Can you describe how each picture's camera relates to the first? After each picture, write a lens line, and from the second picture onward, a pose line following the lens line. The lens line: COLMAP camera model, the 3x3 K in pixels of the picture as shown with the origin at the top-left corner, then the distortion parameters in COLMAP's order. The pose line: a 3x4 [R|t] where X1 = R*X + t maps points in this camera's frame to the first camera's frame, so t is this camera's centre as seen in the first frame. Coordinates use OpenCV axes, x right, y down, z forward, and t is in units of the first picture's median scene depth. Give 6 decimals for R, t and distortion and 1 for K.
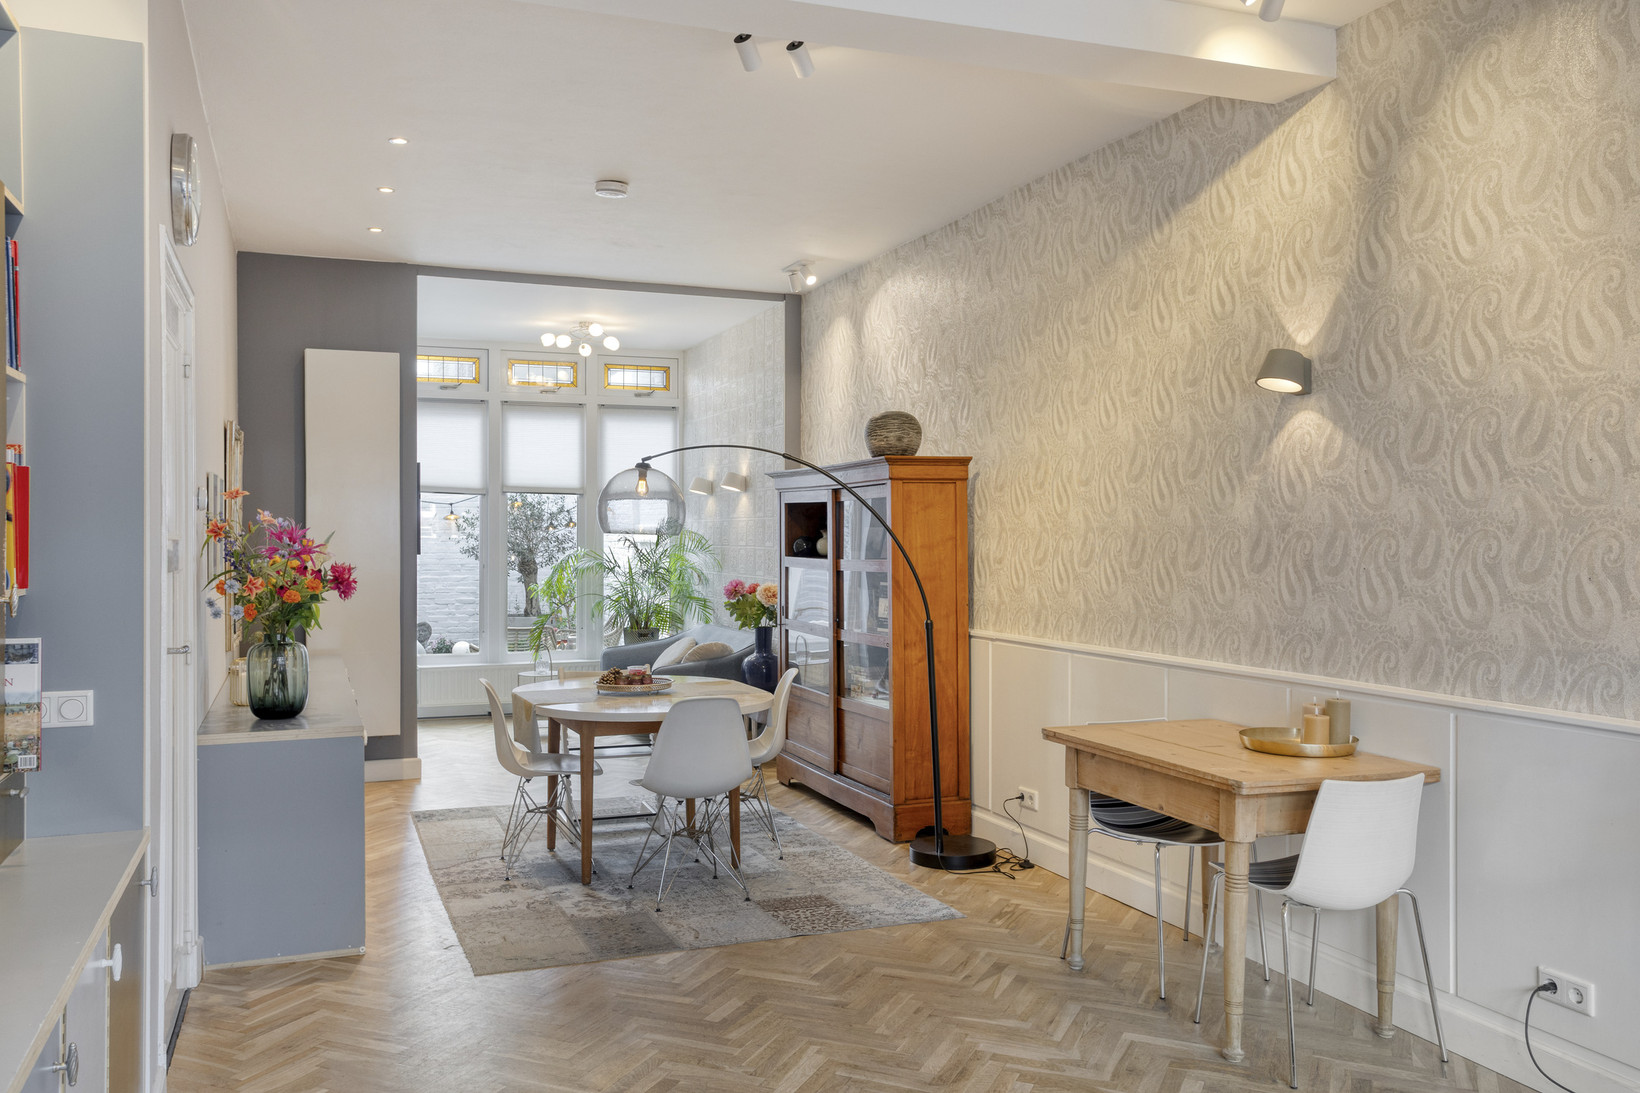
lens RADIAL K [[1348.6, 0, 819.5], [0, 1348.6, 532.1], [0, 0, 1]] dist [0.010899, 0.012888]
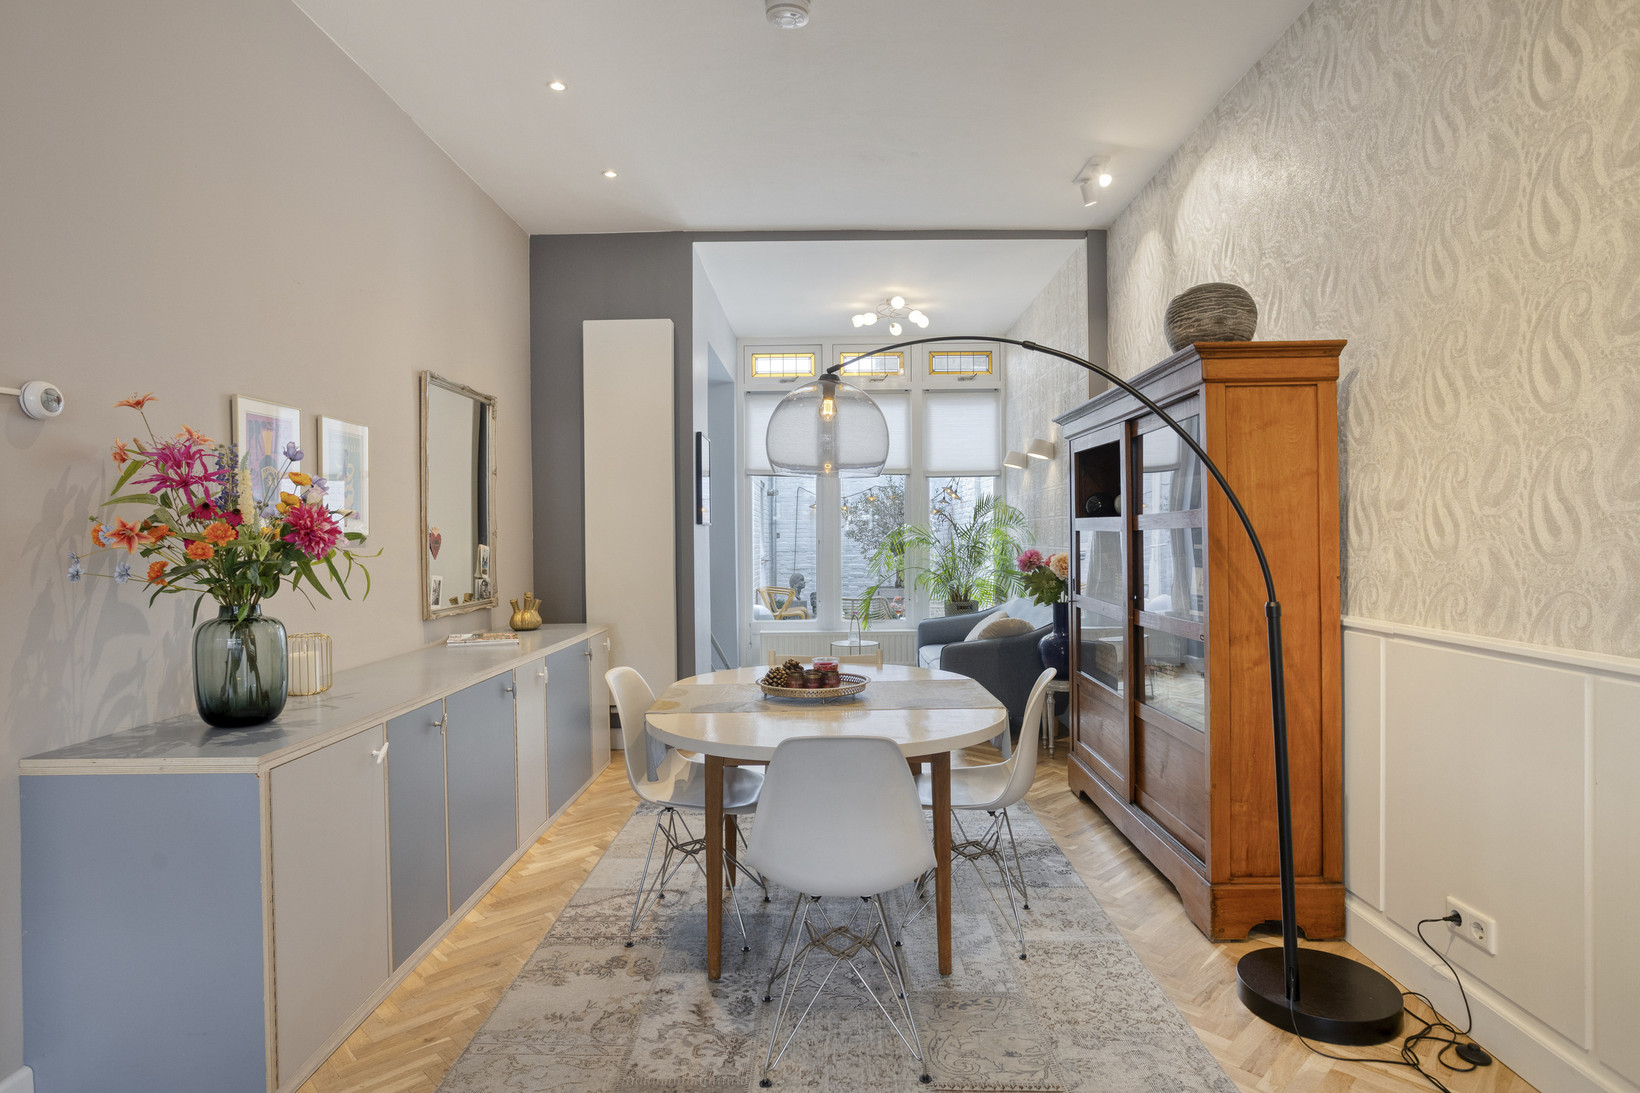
lens RADIAL K [[897.2, 0, 811.7], [0, 897.2, 542.8], [0, 0, 1]] dist [-0.042131, 0.022659]
pose [[0.924823, -0.005614, -0.380356, 0.038898], [0.010084, 0.999902, 0.009761, 0.030824], [0.380263, -0.012863, 0.924789, 0.516306]]
